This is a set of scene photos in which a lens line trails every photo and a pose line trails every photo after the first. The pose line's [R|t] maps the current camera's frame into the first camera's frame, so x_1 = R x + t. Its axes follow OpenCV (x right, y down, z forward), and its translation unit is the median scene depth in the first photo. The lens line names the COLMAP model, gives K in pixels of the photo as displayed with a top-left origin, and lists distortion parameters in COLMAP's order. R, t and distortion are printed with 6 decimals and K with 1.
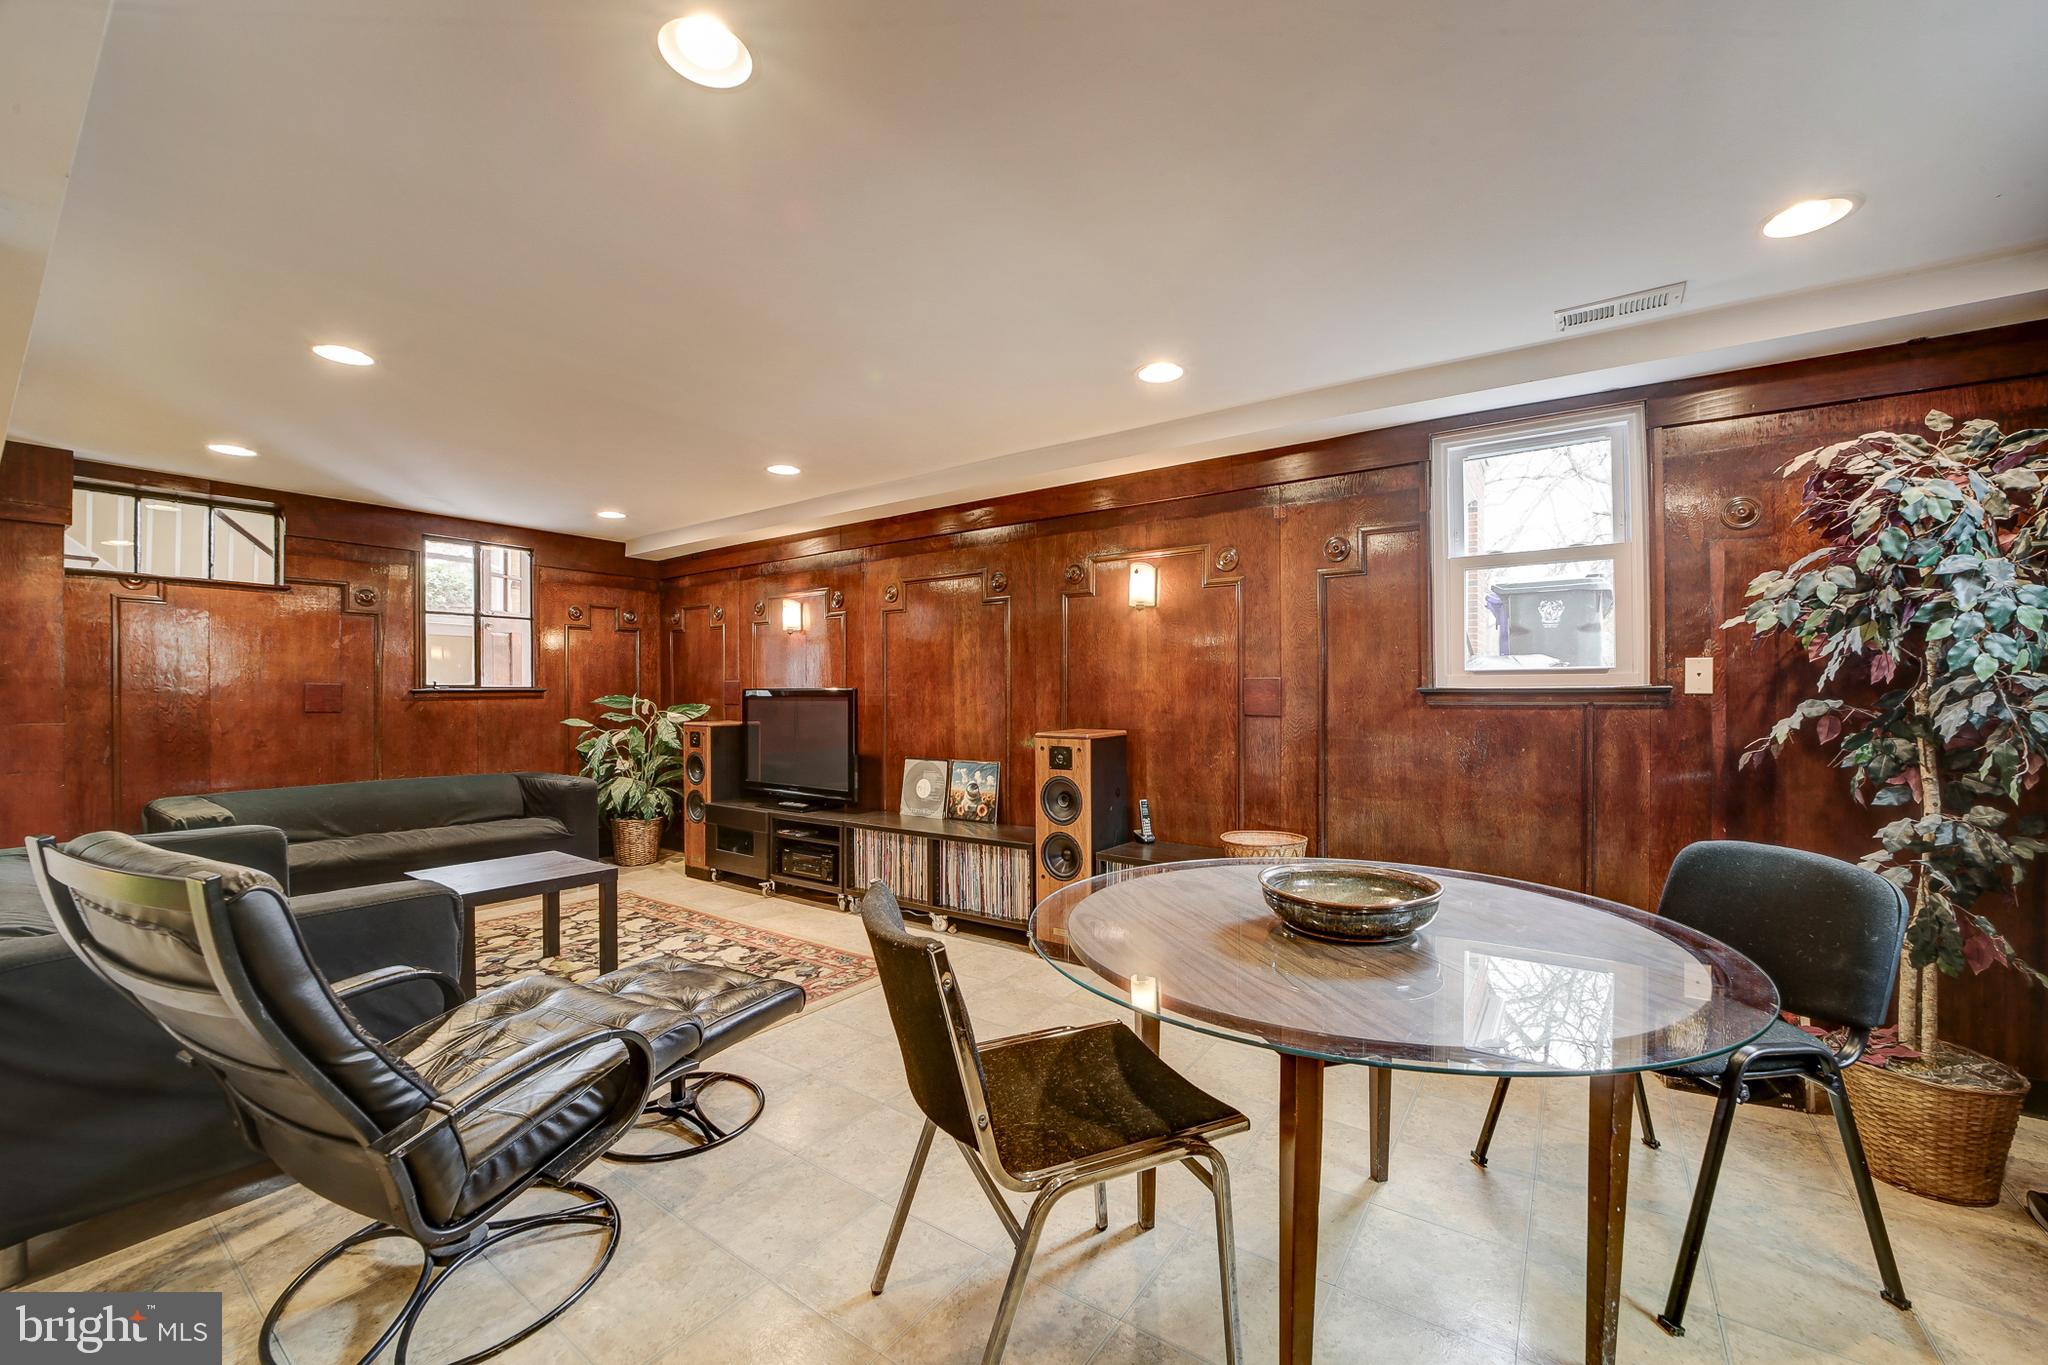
lens RADIAL K [[823.9, 0, 1024.0], [0, 823.9, 682.5], [0, 0, 1]] dist [0.017271, 0.000014]
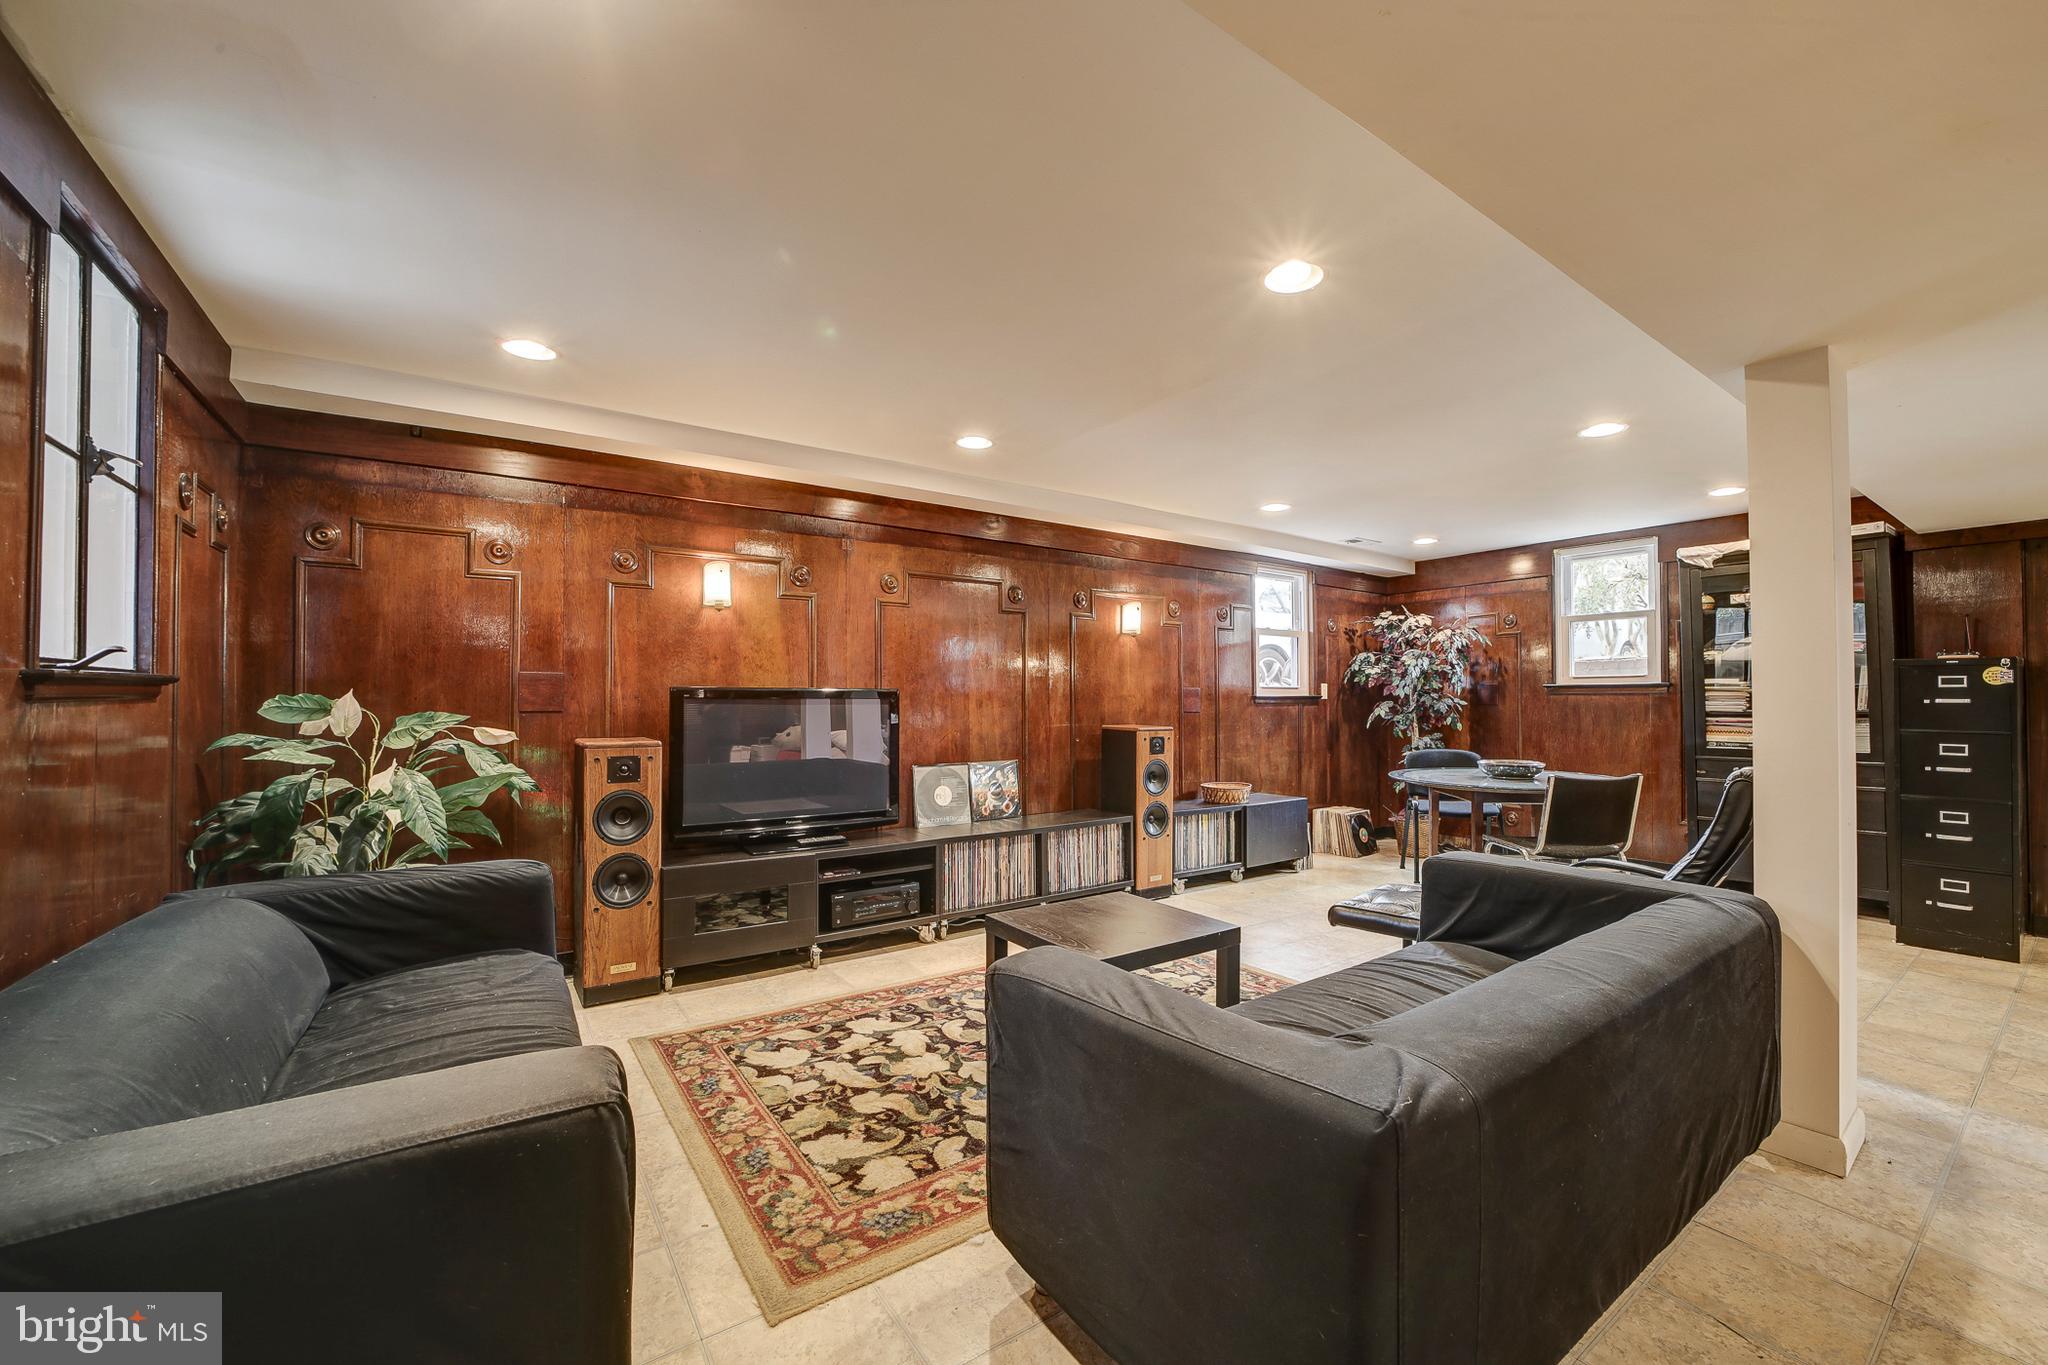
lens RADIAL K [[800.1, 0, 1024.0], [0, 800.1, 682.5], [0, 0, 1]] dist [-0.000386, 0.000007]
pose [[0.326786, 0.026122, 0.944737, -1.053361], [-0.012781, 0.999649, -0.023220, 0.019233], [-0.945012, -0.004487, 0.327005, 0.658476]]
